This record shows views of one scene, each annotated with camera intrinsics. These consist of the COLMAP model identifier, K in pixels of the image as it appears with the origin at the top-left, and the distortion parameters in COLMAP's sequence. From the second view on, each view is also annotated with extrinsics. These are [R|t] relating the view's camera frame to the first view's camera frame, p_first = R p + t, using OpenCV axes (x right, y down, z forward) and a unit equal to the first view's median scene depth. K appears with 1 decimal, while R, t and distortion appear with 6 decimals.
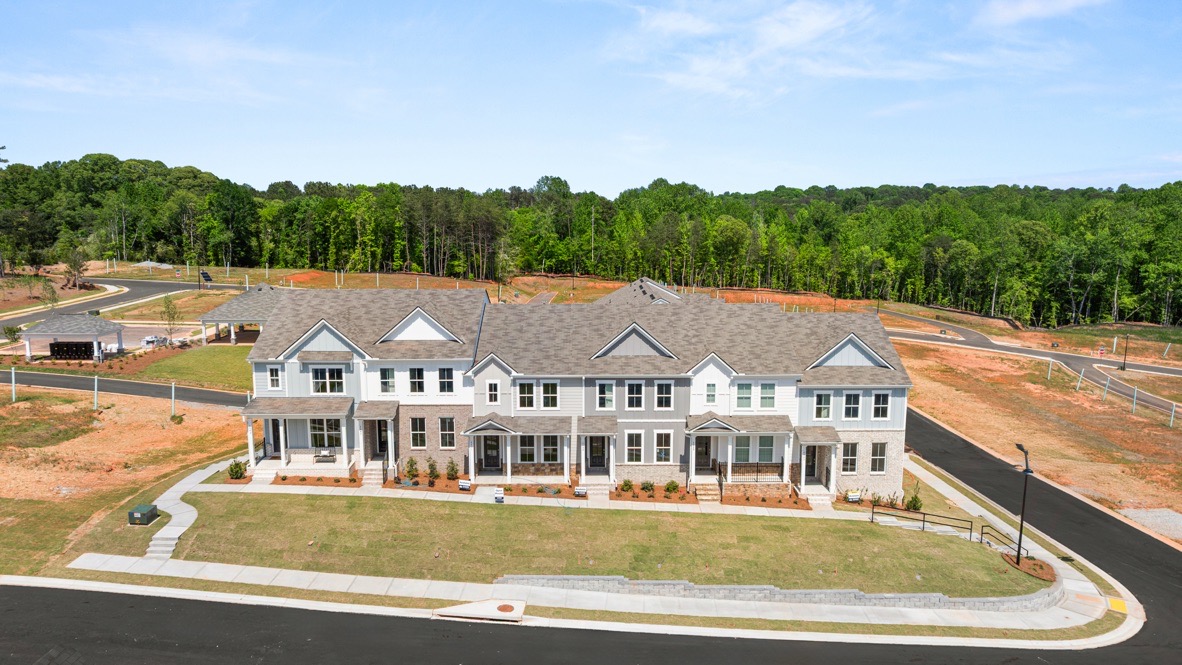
lens RADIAL K [[839.3, 0, 589.8], [0, 839.3, 336.9], [0, 0, 1]] dist [-0.024373, 0.003312]
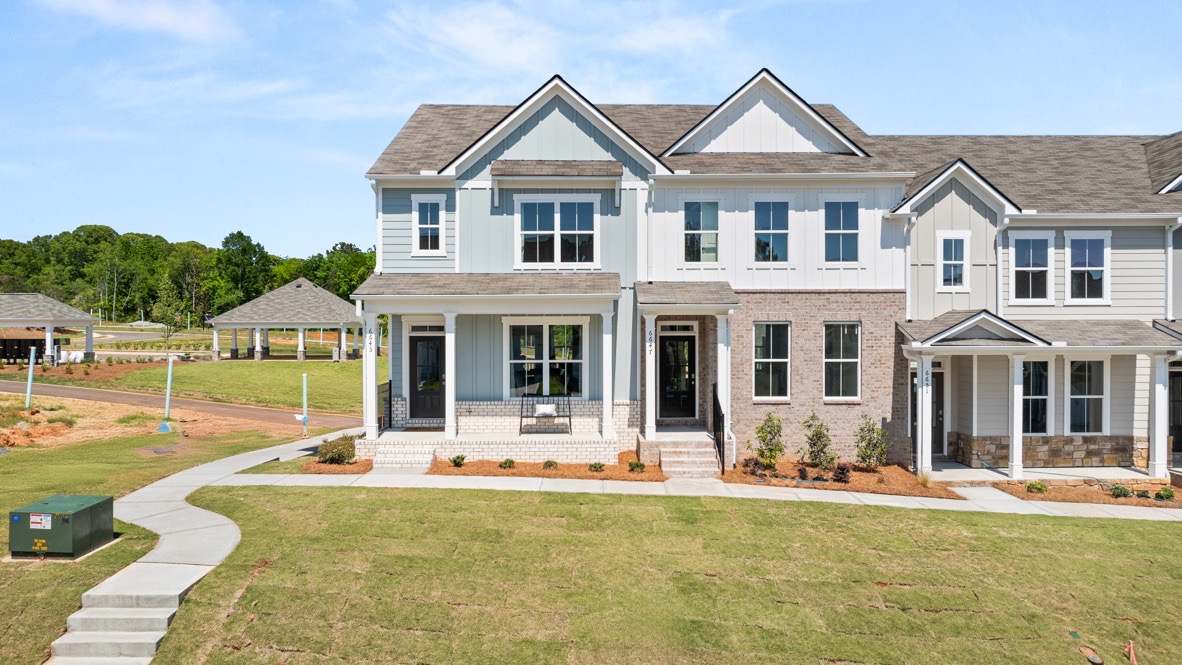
lens RADIAL K [[842.1, 0, 591.0], [0, 842.1, 332.5], [0, 0, 1]] dist [-0.012511, 0.001535]
pose [[0.999979, 0.000668, 0.006406, -0.298605], [0.000248, 0.989881, -0.141898, 0.160597], [-0.006436, 0.141896, 0.989861, 0.591527]]
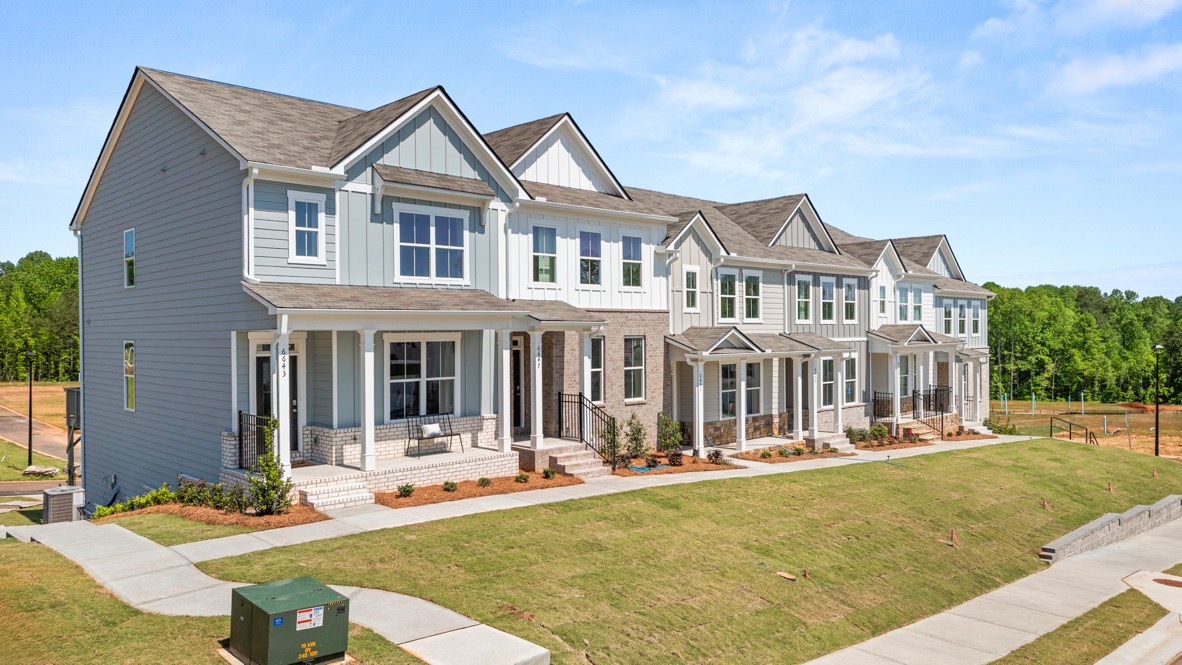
lens RADIAL K [[842.1, 0, 591.0], [0, 842.1, 332.5], [0, 0, 1]] dist [-0.012511, 0.001535]
pose [[0.713880, -0.003102, 0.700261, -0.543088], [0.112061, 0.987609, -0.109865, 0.146440], [-0.691244, 0.156902, 0.705382, 0.665393]]
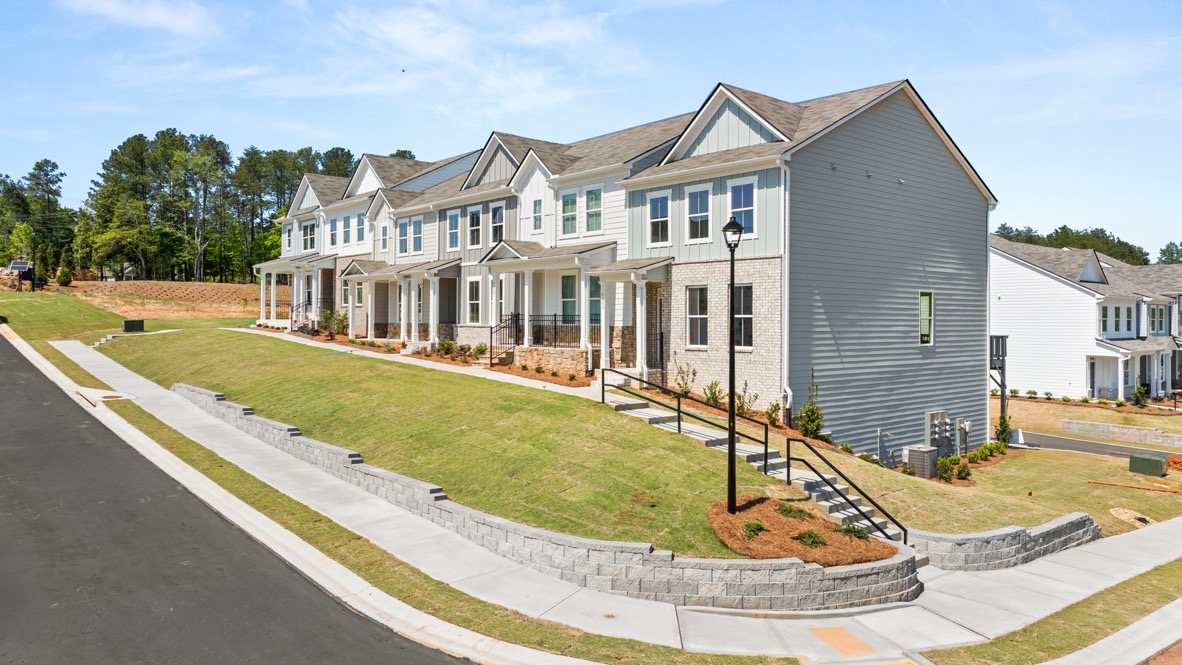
lens RADIAL K [[839.3, 0, 589.8], [0, 839.3, 336.9], [0, 0, 1]] dist [-0.024373, 0.003312]
pose [[0.651494, 0.020911, -0.758366, 0.670406], [-0.125823, 0.988754, -0.080828, 0.209242], [0.748147, 0.148079, 0.646798, 0.619441]]
